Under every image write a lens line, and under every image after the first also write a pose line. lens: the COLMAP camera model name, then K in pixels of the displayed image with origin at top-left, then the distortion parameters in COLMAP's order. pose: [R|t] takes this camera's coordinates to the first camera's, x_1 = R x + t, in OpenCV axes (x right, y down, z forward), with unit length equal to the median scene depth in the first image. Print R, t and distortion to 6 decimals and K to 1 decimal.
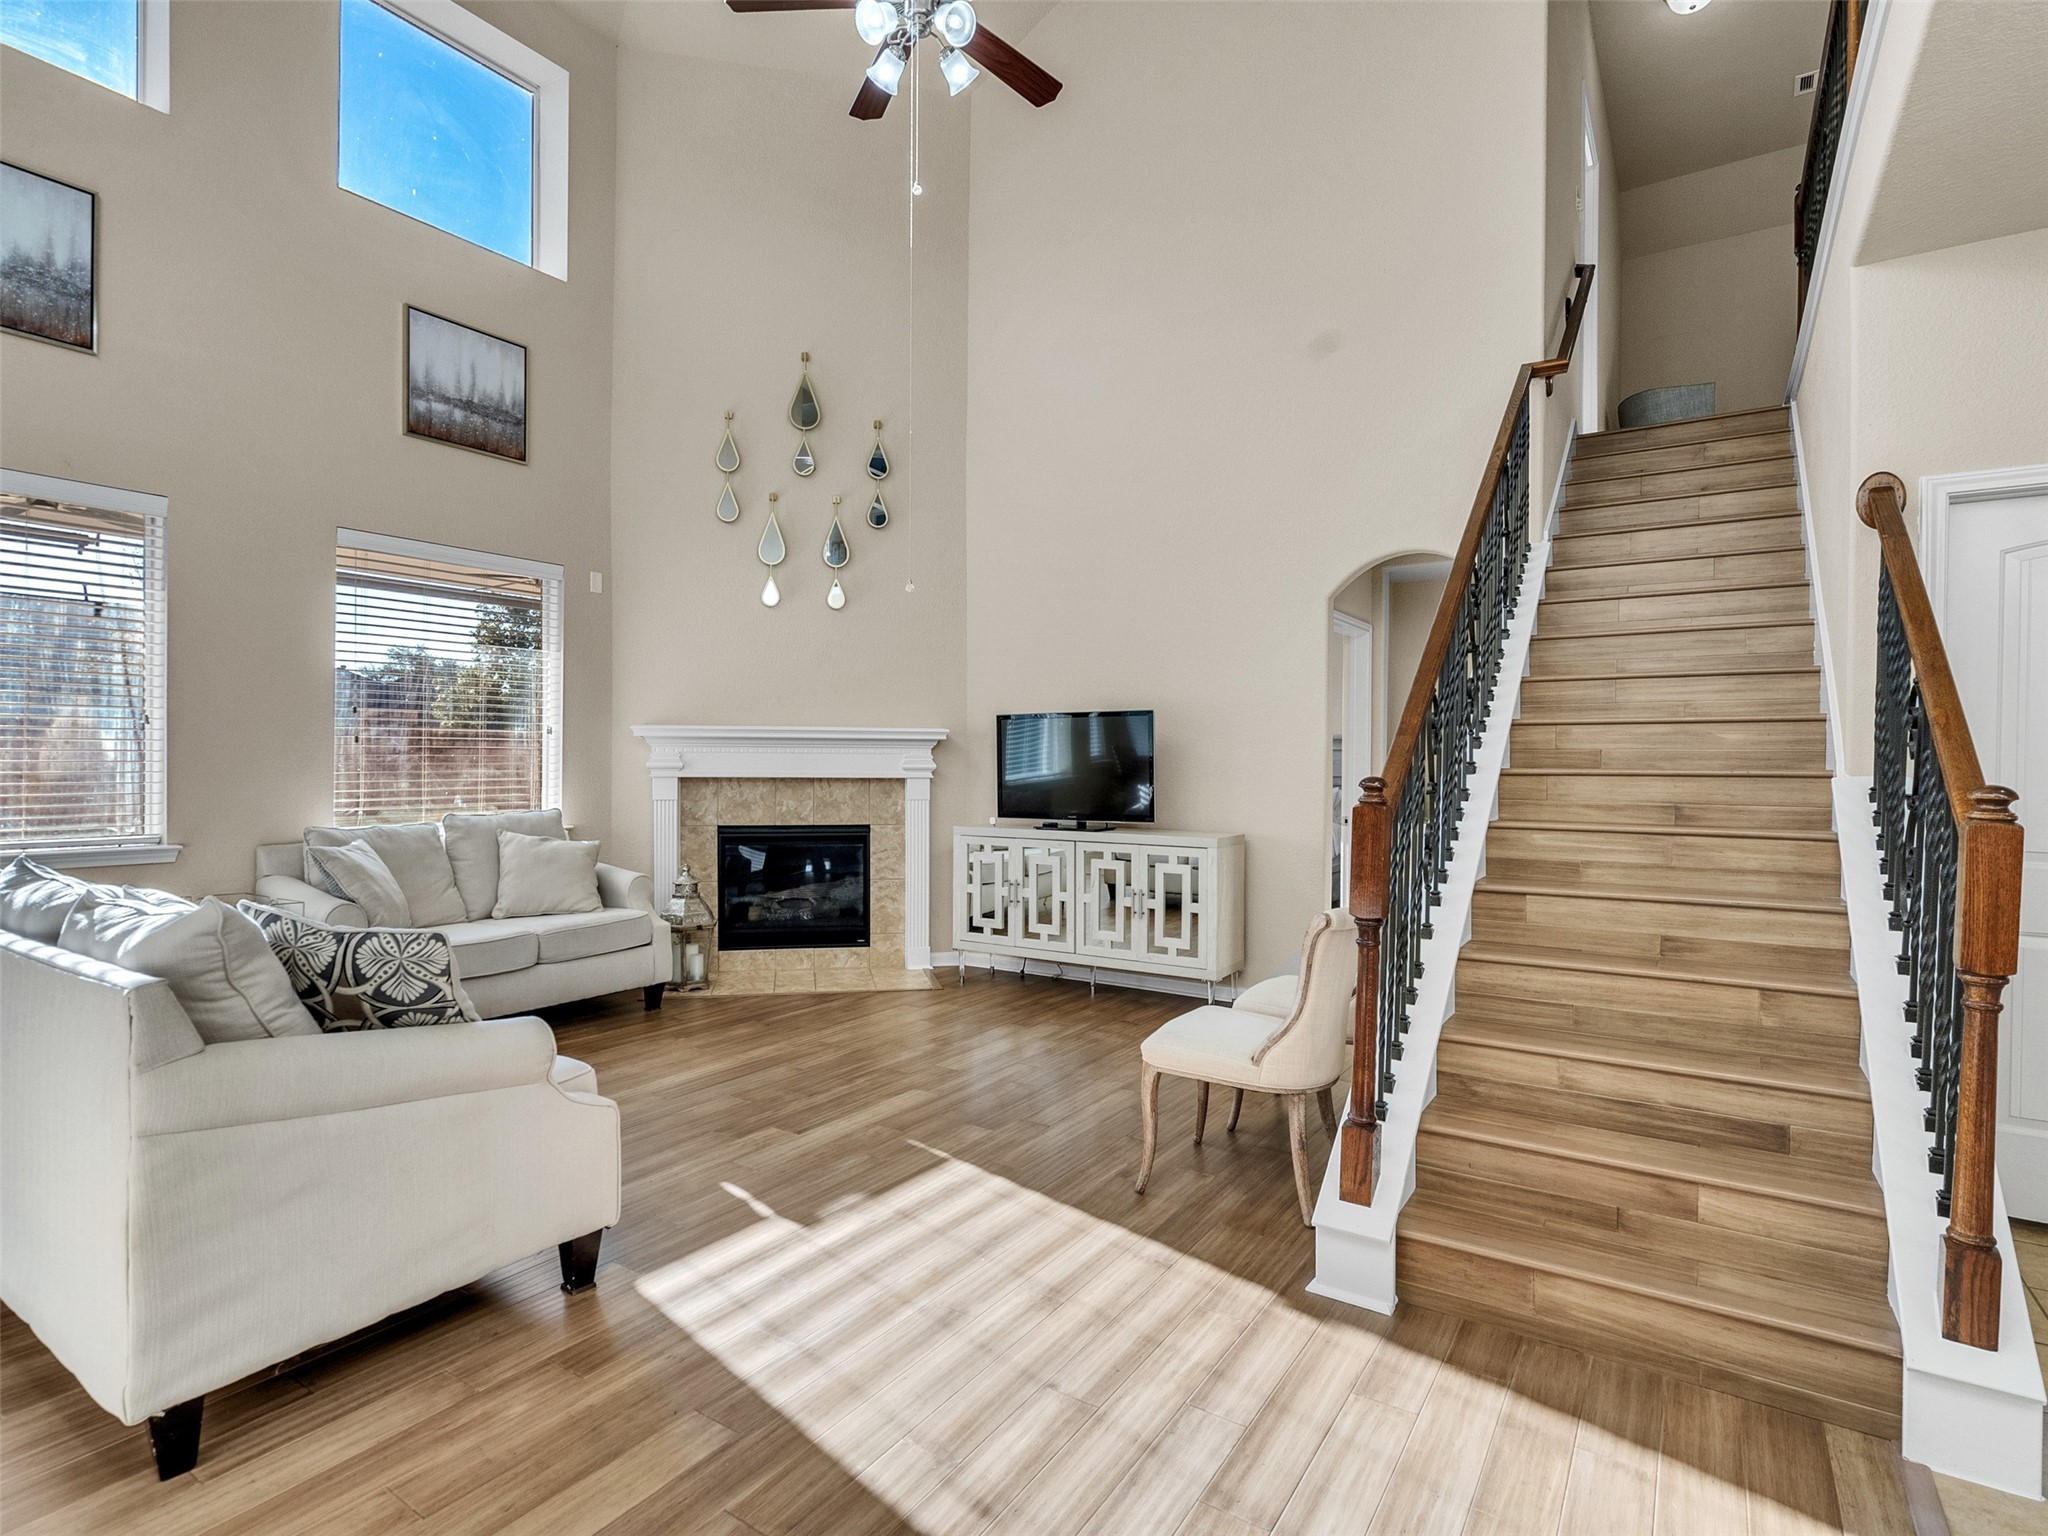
lens RADIAL K [[1037.6, 0, 1030.7], [0, 1037.6, 781.4], [0, 0, 1]] dist [-0.003872, -0.001016]
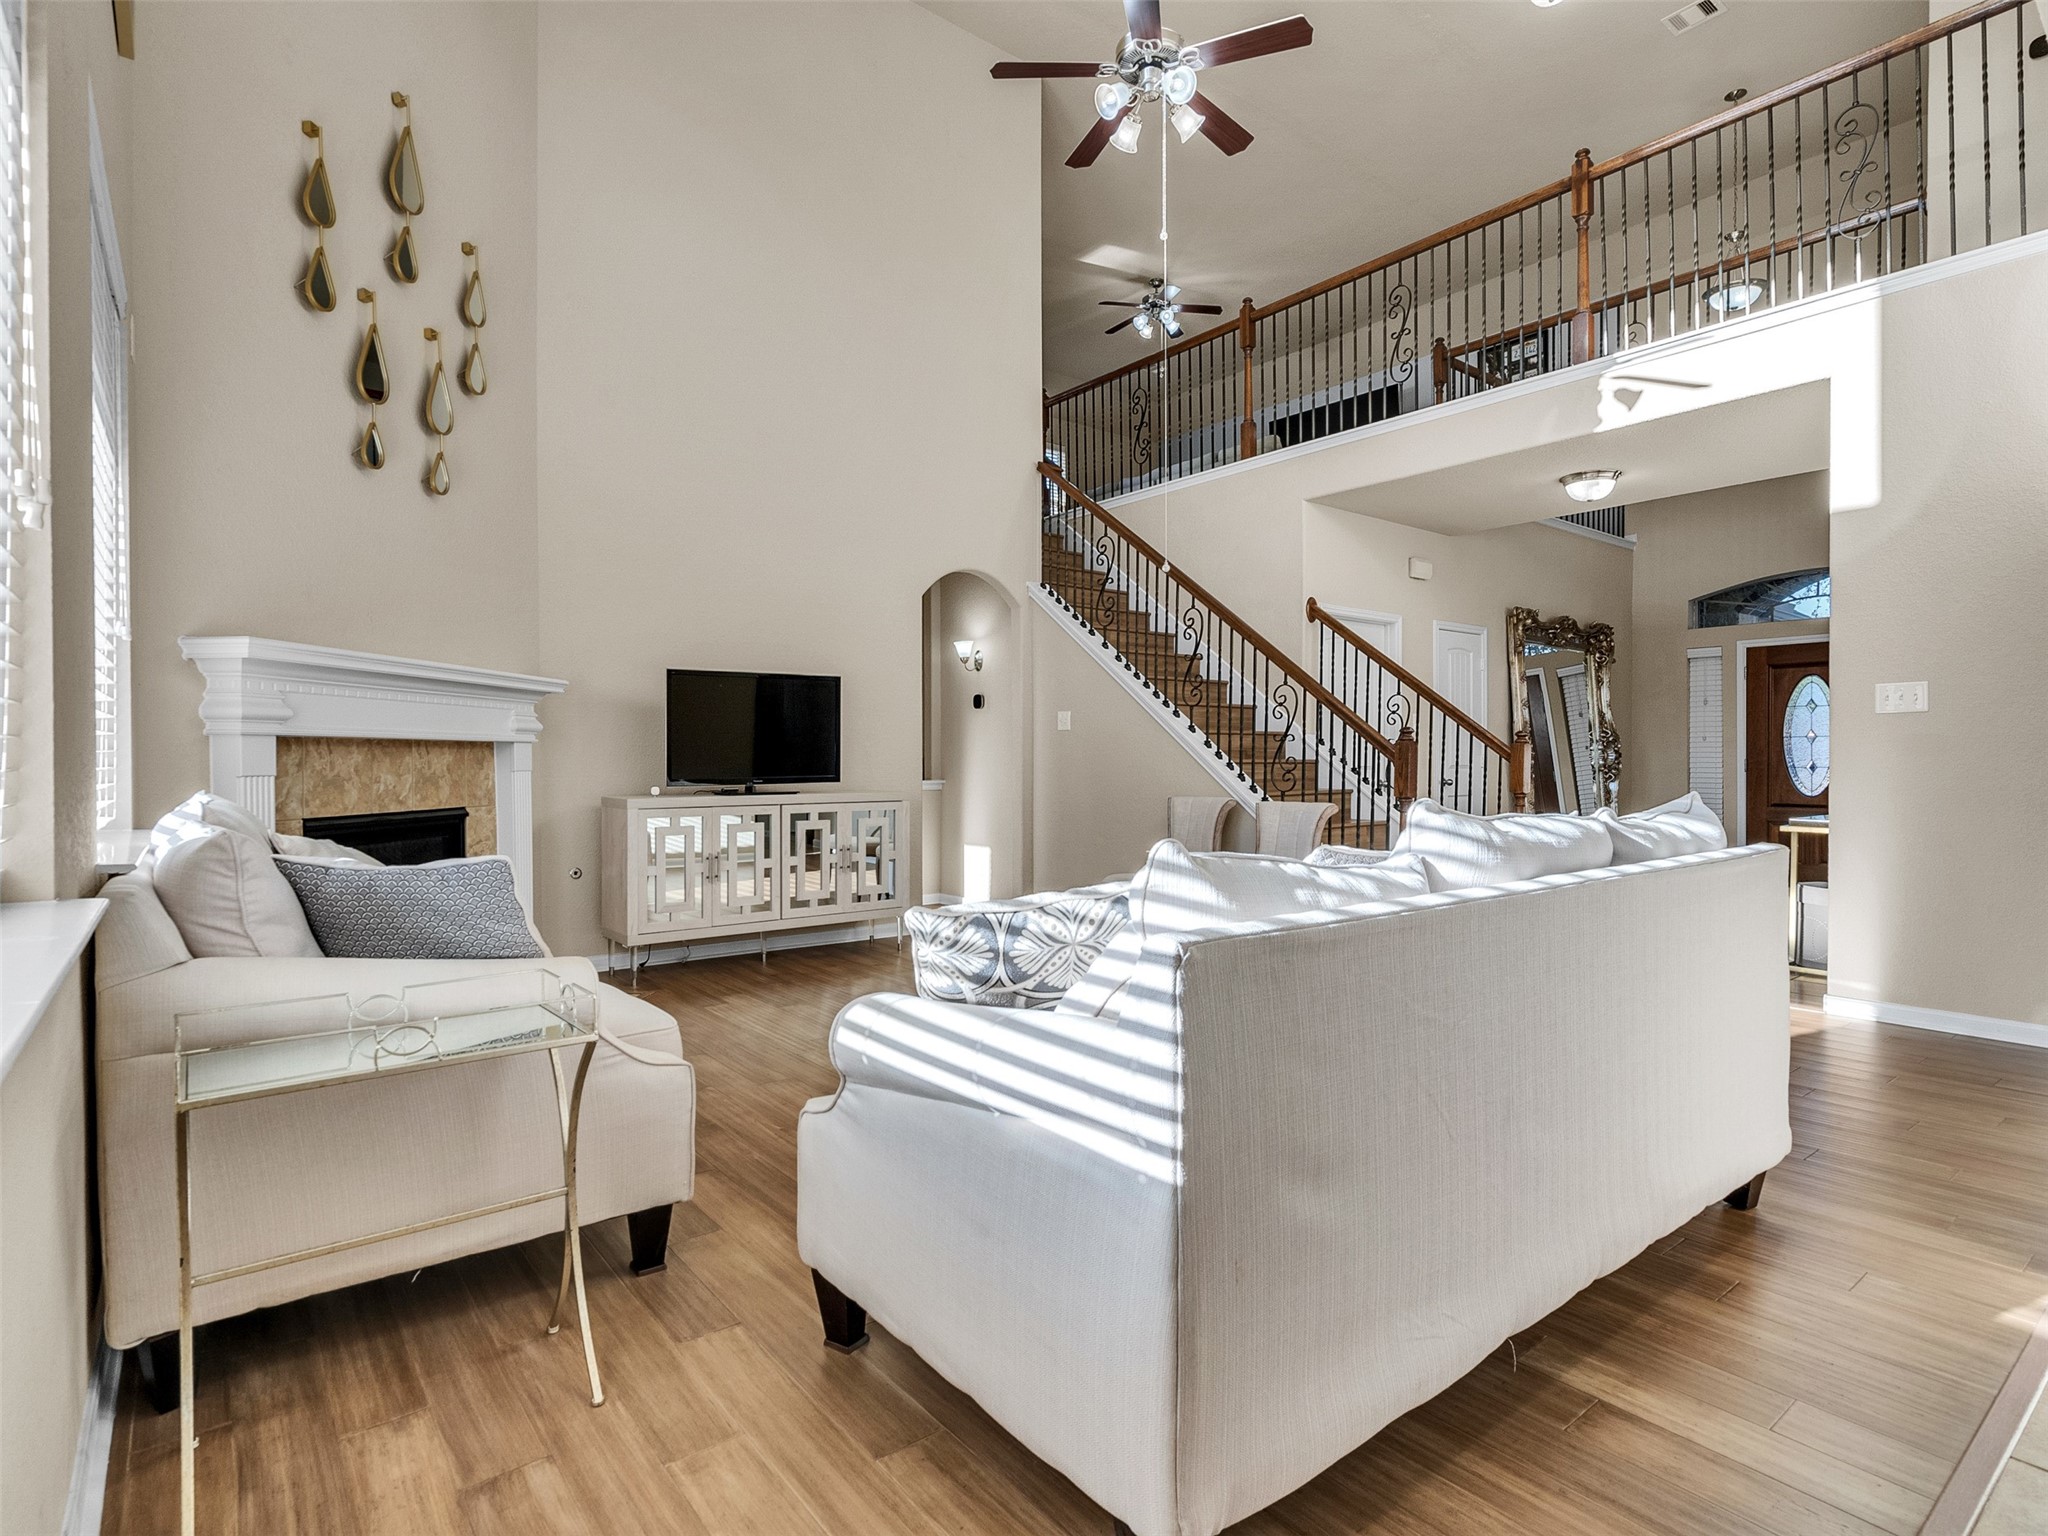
lens RADIAL K [[1037.6, 0, 1021.6], [0, 1037.6, 763.1], [0, 0, 1]] dist [-0.003872, -0.001016]
pose [[0.318616, -0.013444, 0.947789, -0.724520], [0.026158, 0.999643, 0.005386, 0.018322], [-0.947523, 0.023076, 0.318854, 0.428757]]
